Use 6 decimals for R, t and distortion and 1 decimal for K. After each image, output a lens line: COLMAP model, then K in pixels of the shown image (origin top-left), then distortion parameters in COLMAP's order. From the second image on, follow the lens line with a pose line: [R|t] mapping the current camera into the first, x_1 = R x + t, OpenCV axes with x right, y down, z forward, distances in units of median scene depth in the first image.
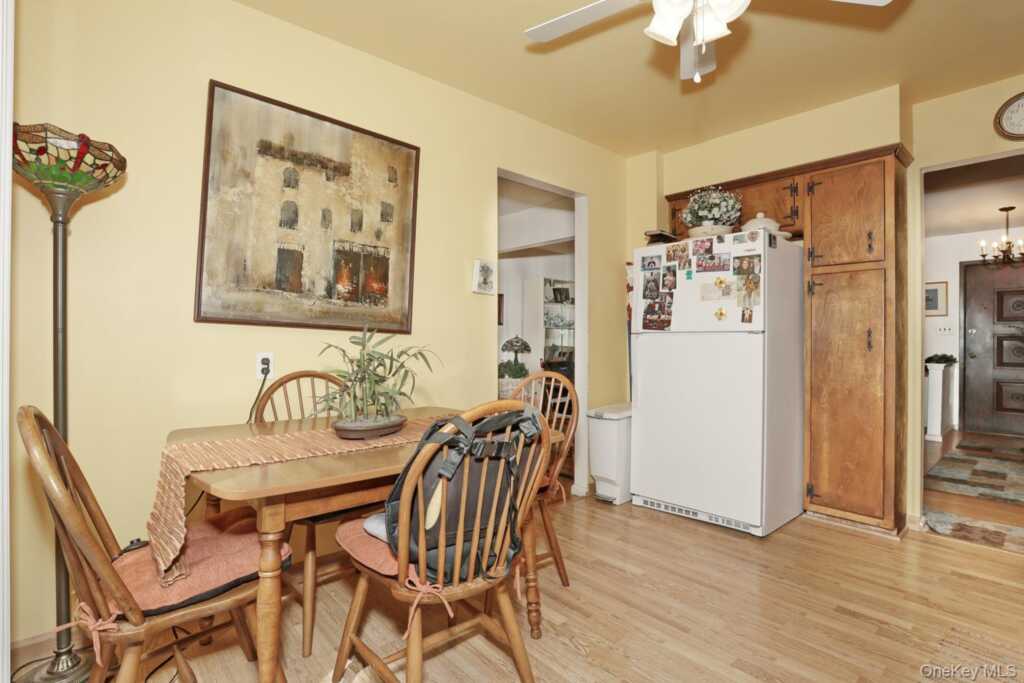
lens RADIAL K [[496.8, 0, 509.2], [0, 496.8, 339.7], [0, 0, 1]] dist [-0.070507, 0.027104]
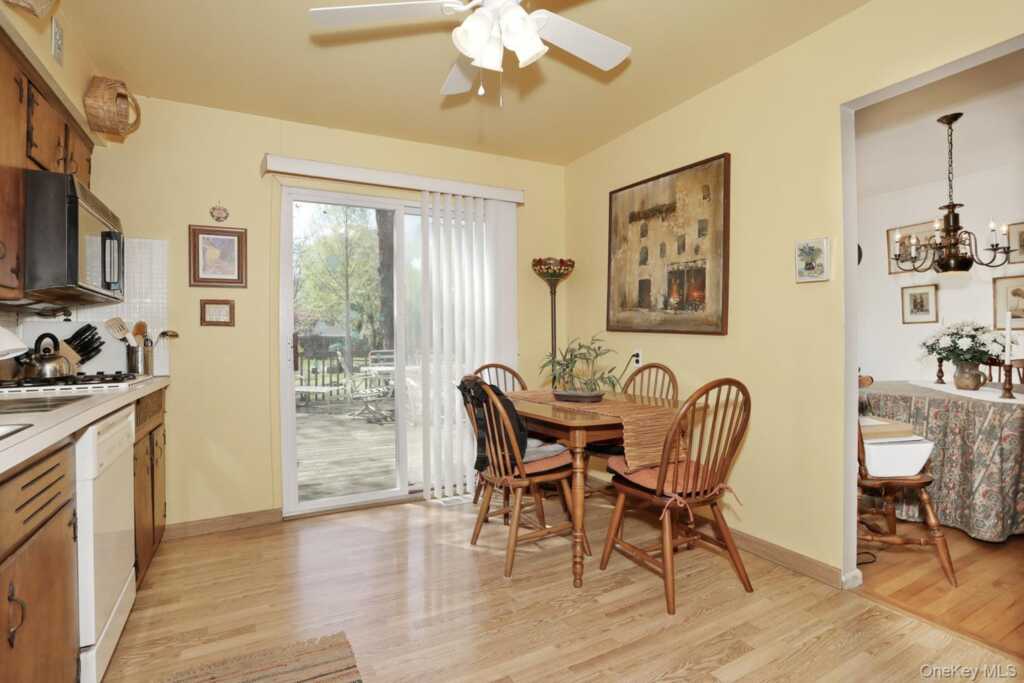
lens RADIAL K [[496.8, 0, 509.2], [0, 496.8, 339.7], [0, 0, 1]] dist [-0.070507, 0.027104]
pose [[-0.228779, 0.001161, -0.973478, 0.959352], [0.010417, 0.999945, -0.001255, -0.005120], [0.973423, -0.010428, -0.228779, 0.832575]]
